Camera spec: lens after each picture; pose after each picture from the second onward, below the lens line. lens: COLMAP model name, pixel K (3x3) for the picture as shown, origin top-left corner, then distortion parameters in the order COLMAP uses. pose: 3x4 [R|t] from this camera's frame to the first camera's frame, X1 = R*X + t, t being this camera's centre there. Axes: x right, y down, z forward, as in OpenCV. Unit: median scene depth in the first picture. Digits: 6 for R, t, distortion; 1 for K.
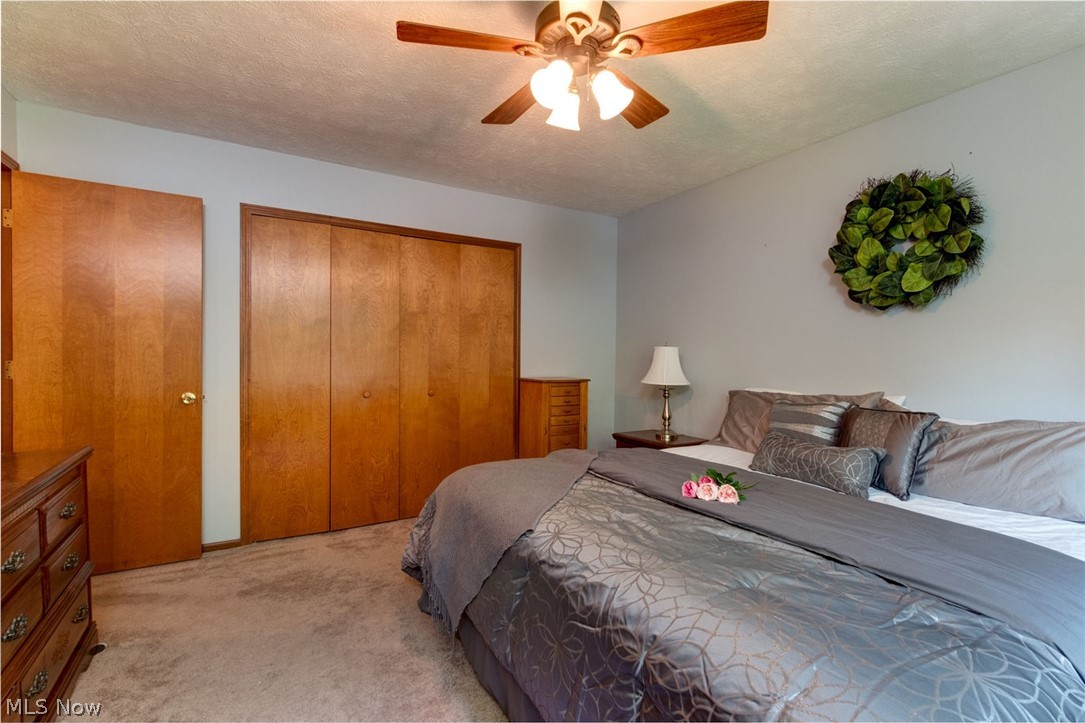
lens RADIAL K [[503.4, 0, 546.5], [0, 503.4, 363.7], [0, 0, 1]] dist [0.004337, -0.002916]
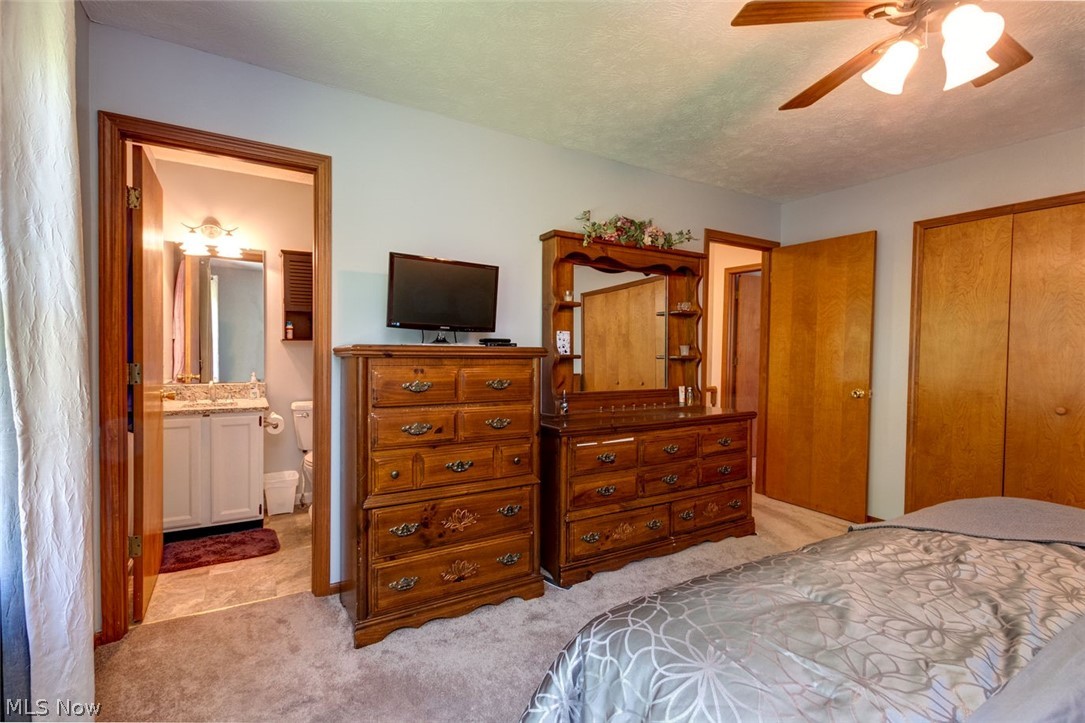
lens RADIAL K [[503.4, 0, 545.8], [0, 503.4, 361.0], [0, 0, 1]] dist [0.004337, -0.002916]
pose [[-0.012938, 0.016805, -0.999775, 0.557285], [-0.022600, 0.999598, 0.017094, -0.016351], [0.999661, 0.022816, -0.012553, 0.235844]]
